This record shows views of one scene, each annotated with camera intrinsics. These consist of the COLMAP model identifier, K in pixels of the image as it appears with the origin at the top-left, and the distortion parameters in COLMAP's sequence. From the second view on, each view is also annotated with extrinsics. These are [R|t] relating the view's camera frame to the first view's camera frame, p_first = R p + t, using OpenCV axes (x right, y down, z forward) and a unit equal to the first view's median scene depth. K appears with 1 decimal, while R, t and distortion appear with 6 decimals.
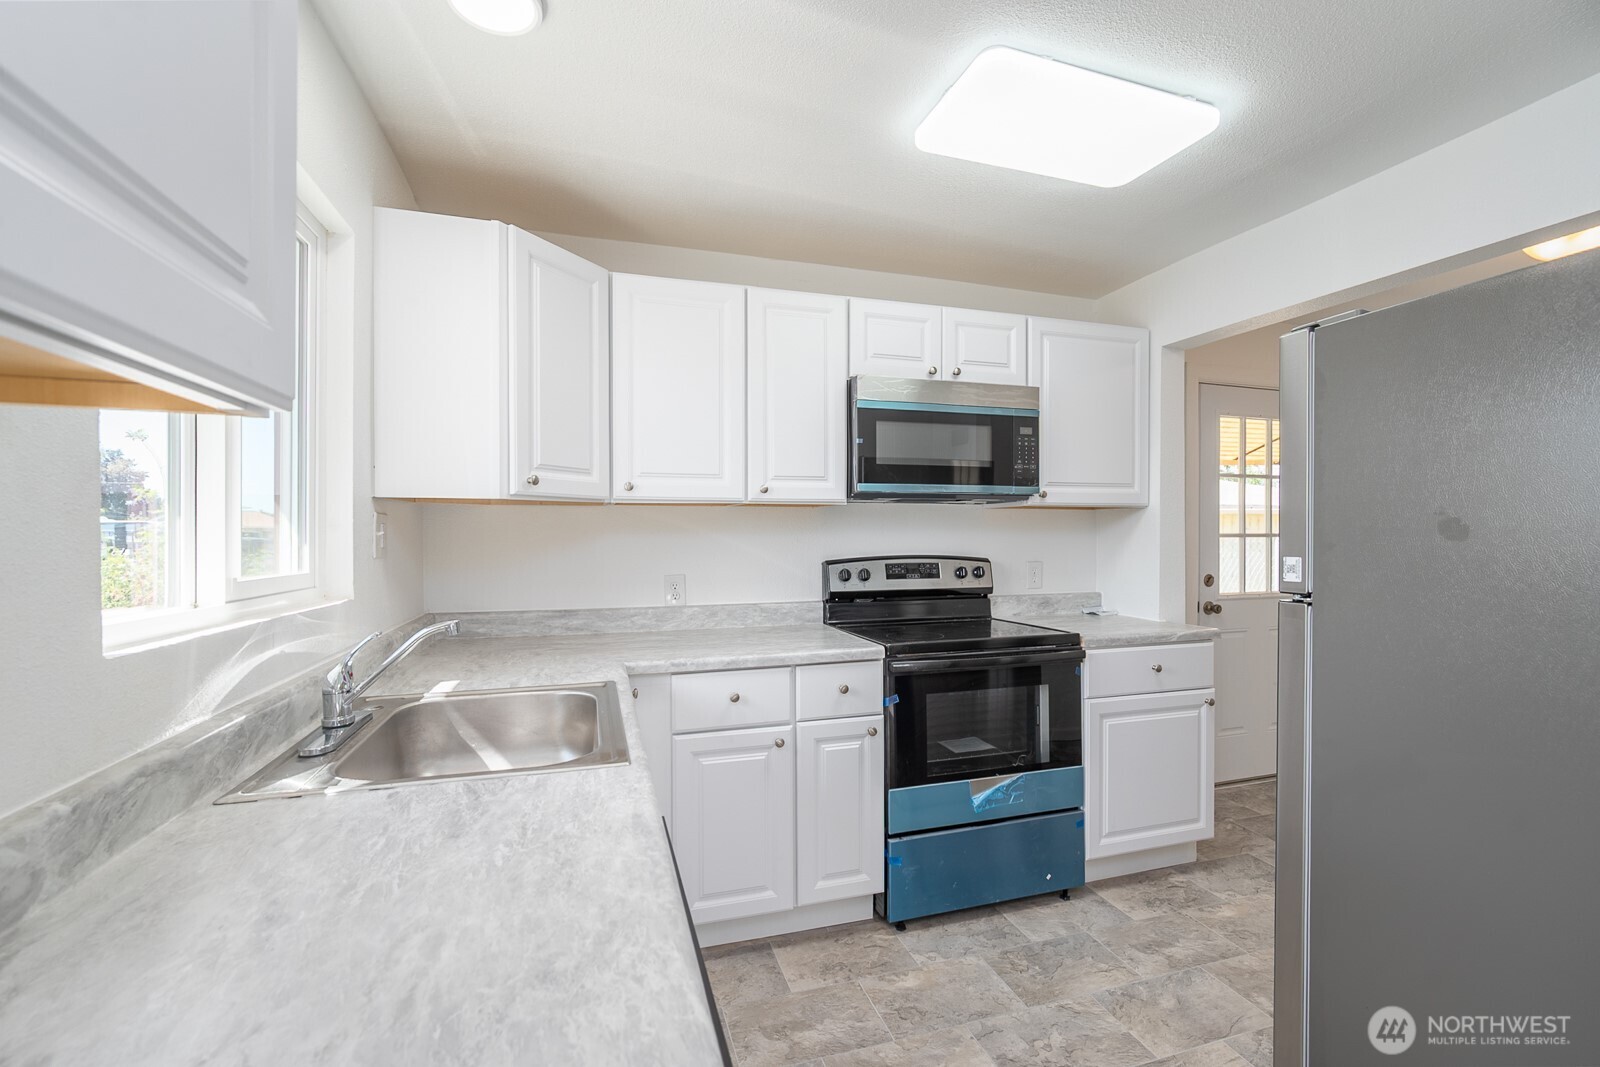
lens RADIAL K [[672.6, 0, 799.6], [0, 672.6, 540.6], [0, 0, 1]] dist [-0.001107, -0.000555]
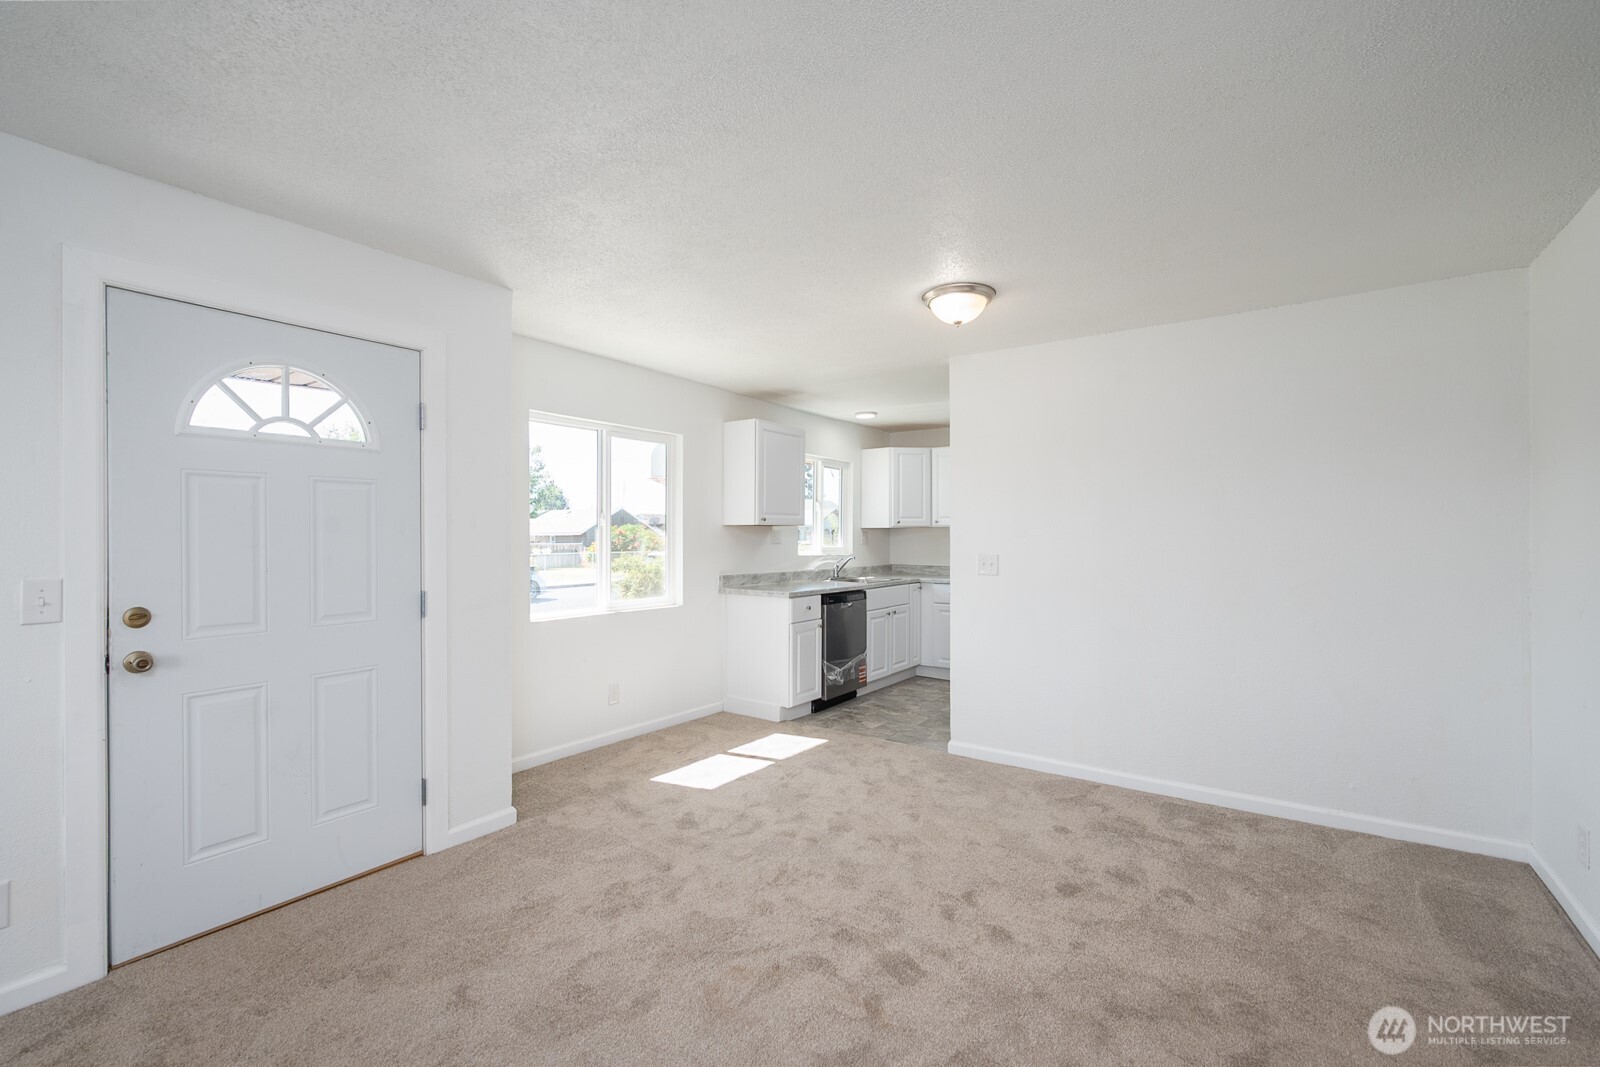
lens RADIAL K [[672.6, 0, 817.2], [0, 672.6, 533.6], [0, 0, 1]] dist [-0.001107, -0.000555]
pose [[0.613137, -0.003490, -0.789969, 1.687946], [-0.009304, 0.999889, -0.011639, 0.009062], [0.789922, 0.014486, 0.613037, -1.154720]]
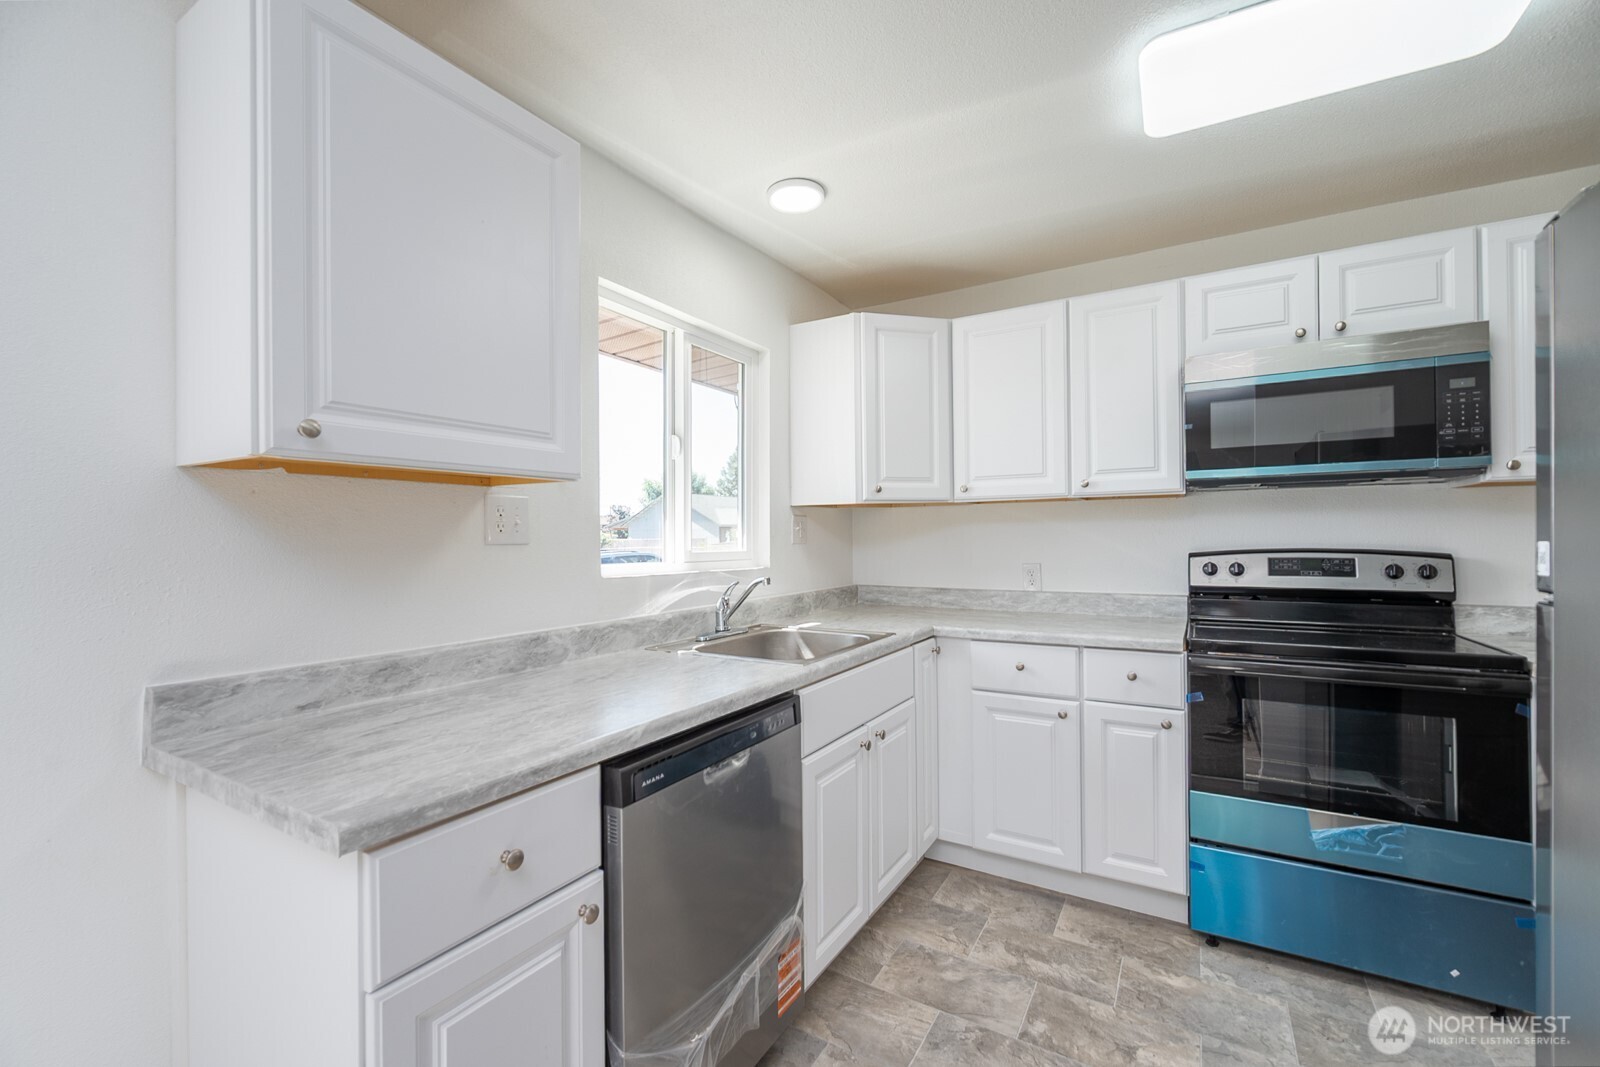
lens RADIAL K [[672.6, 0, 823.3], [0, 672.6, 537.4], [0, 0, 1]] dist [-0.001107, -0.000555]
pose [[0.686346, -0.003634, -0.727266, 0.459960], [0.000565, 0.999990, -0.004464, 0.014255], [0.727275, 0.002652, 0.686342, -0.037340]]
